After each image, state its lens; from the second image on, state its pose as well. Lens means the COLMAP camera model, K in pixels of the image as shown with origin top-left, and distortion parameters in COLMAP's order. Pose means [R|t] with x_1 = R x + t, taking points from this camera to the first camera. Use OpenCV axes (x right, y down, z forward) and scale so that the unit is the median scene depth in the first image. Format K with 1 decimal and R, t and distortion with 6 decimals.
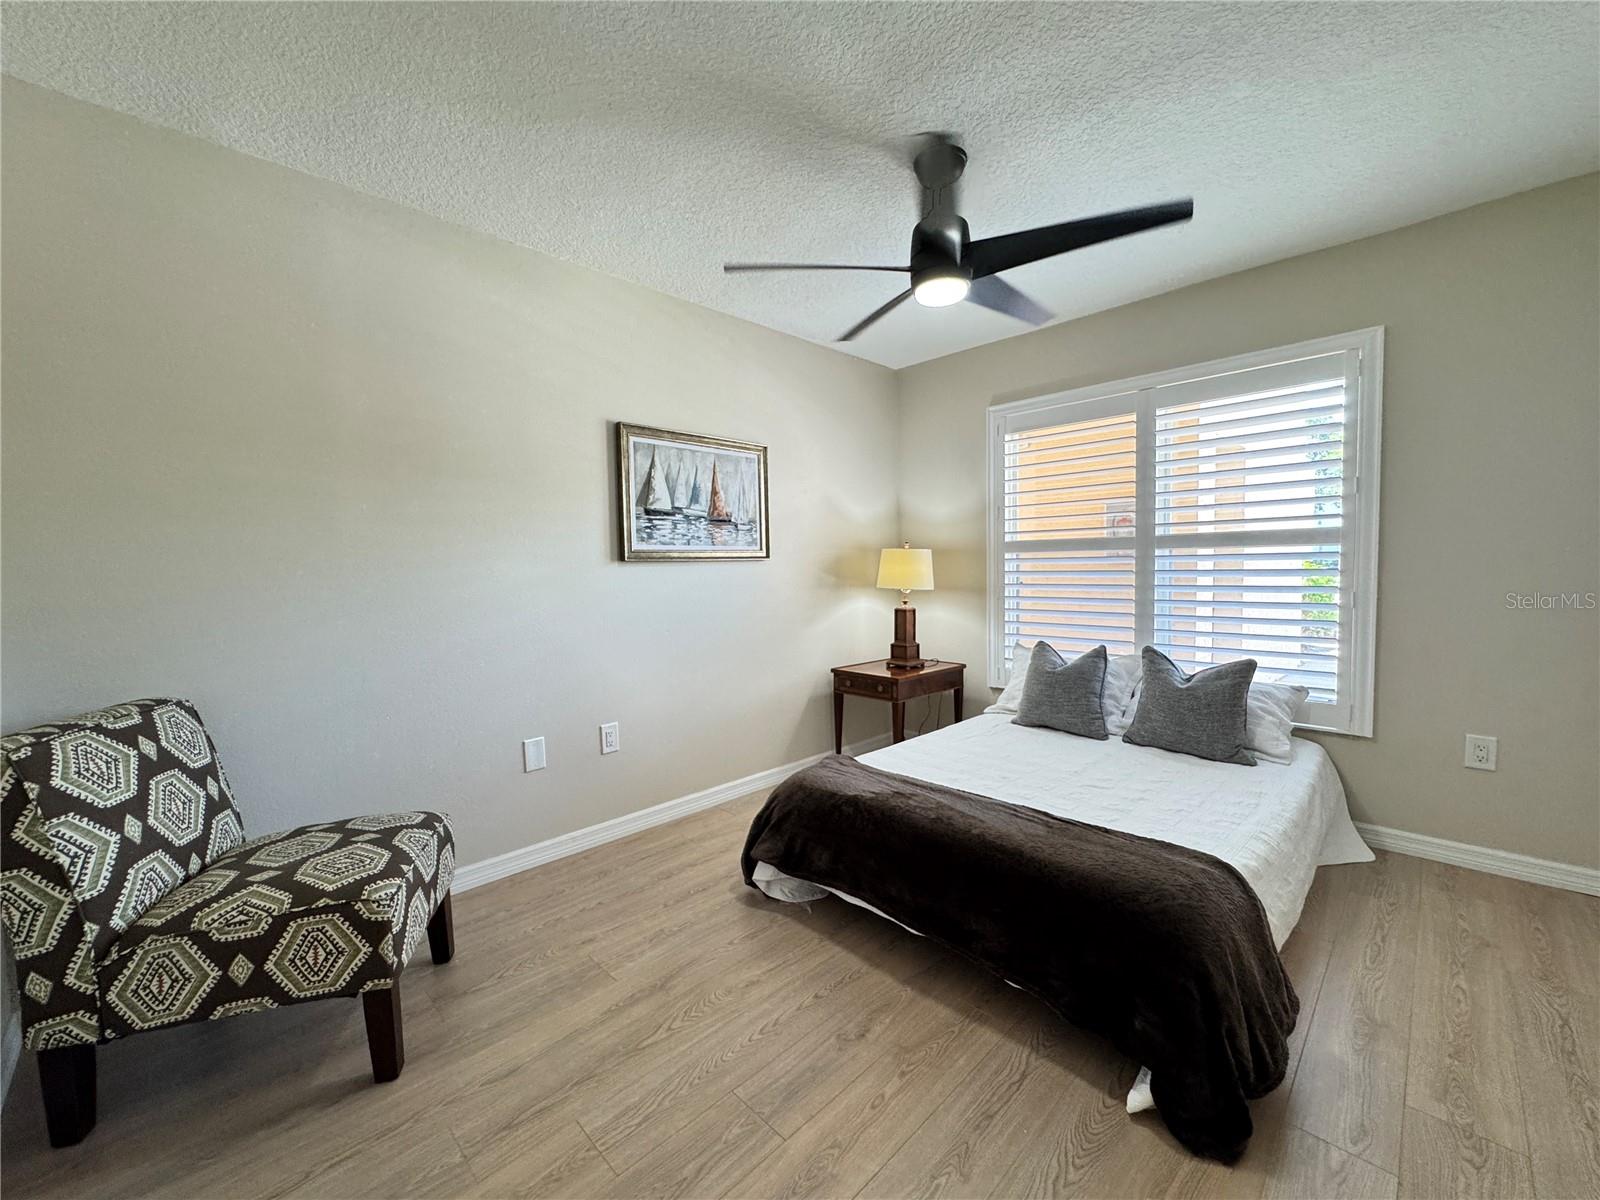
lens RADIAL K [[638.0, 0, 803.9], [0, 638.0, 611.8], [0, 0, 1]] dist [-0.003895, 0.000778]
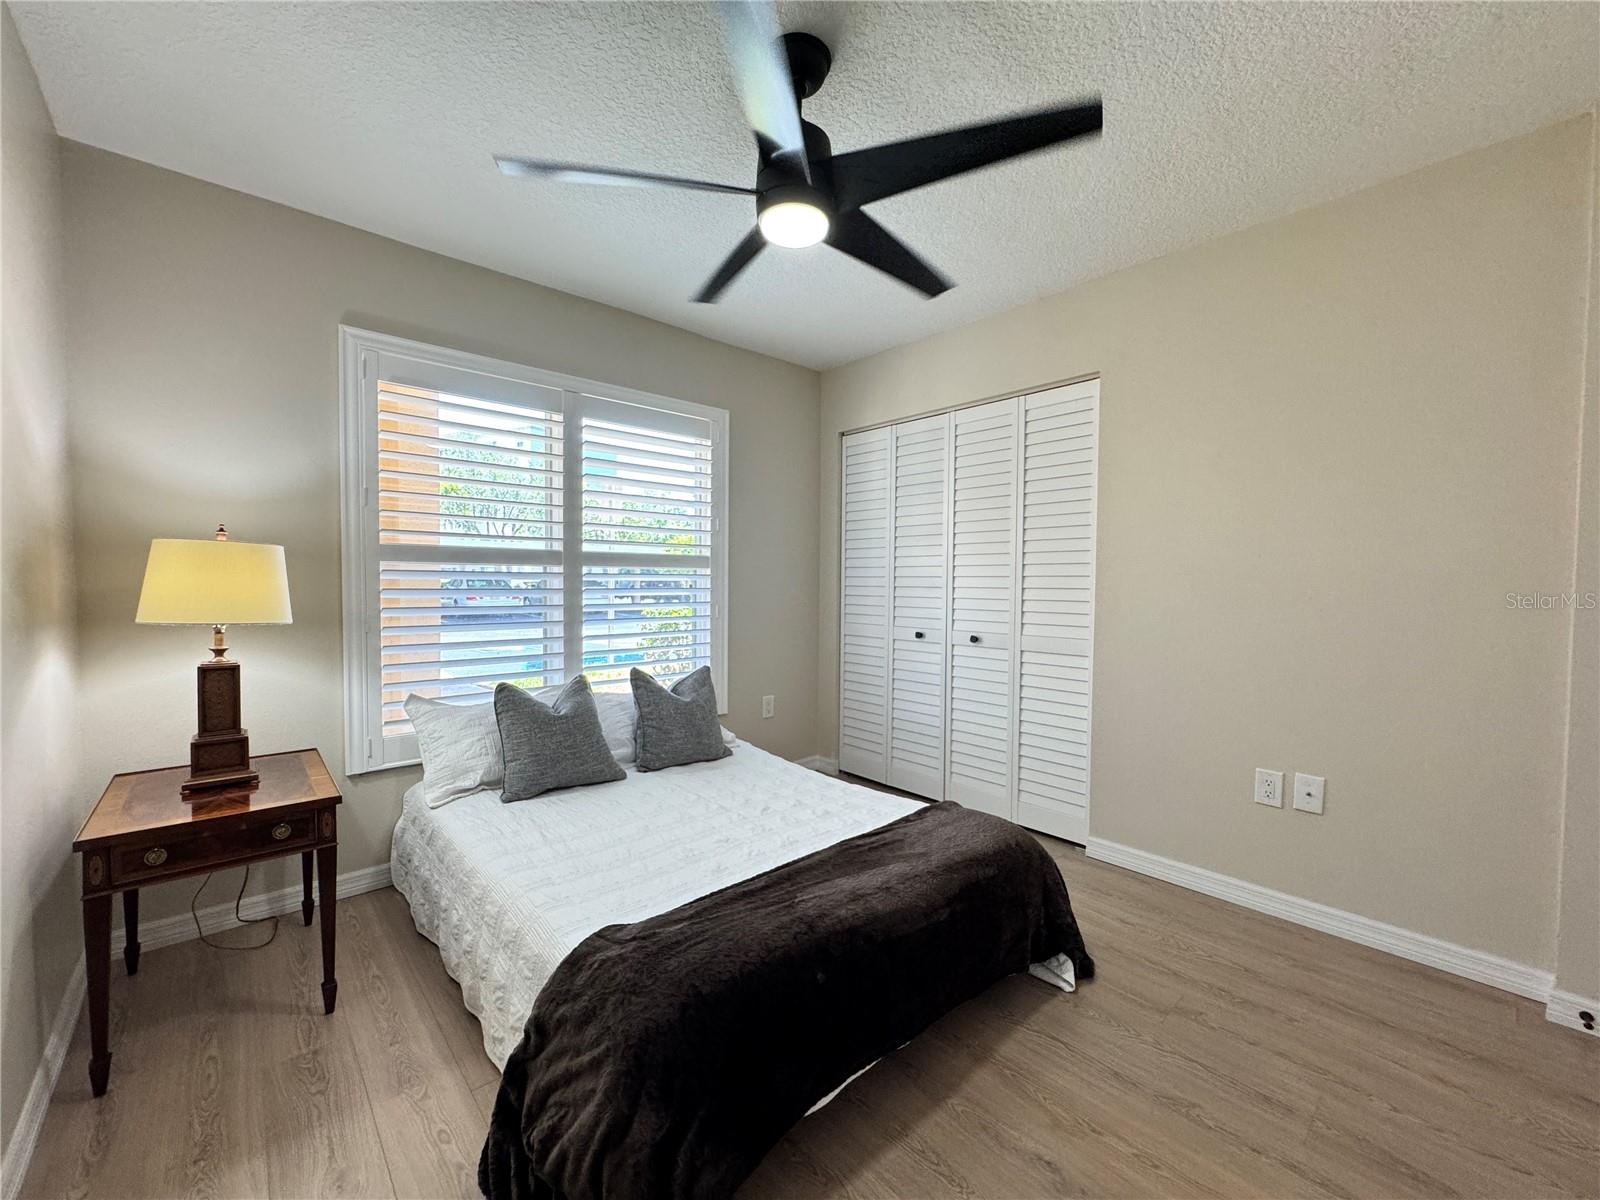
lens RADIAL K [[638.0, 0, 799.3], [0, 638.0, 601.3], [0, 0, 1]] dist [-0.003895, 0.000778]
pose [[0.044844, -0.014367, 0.998891, -0.373847], [0.063274, 0.997930, 0.011512, -0.037171], [-0.996988, 0.062688, 0.045660, 0.647642]]
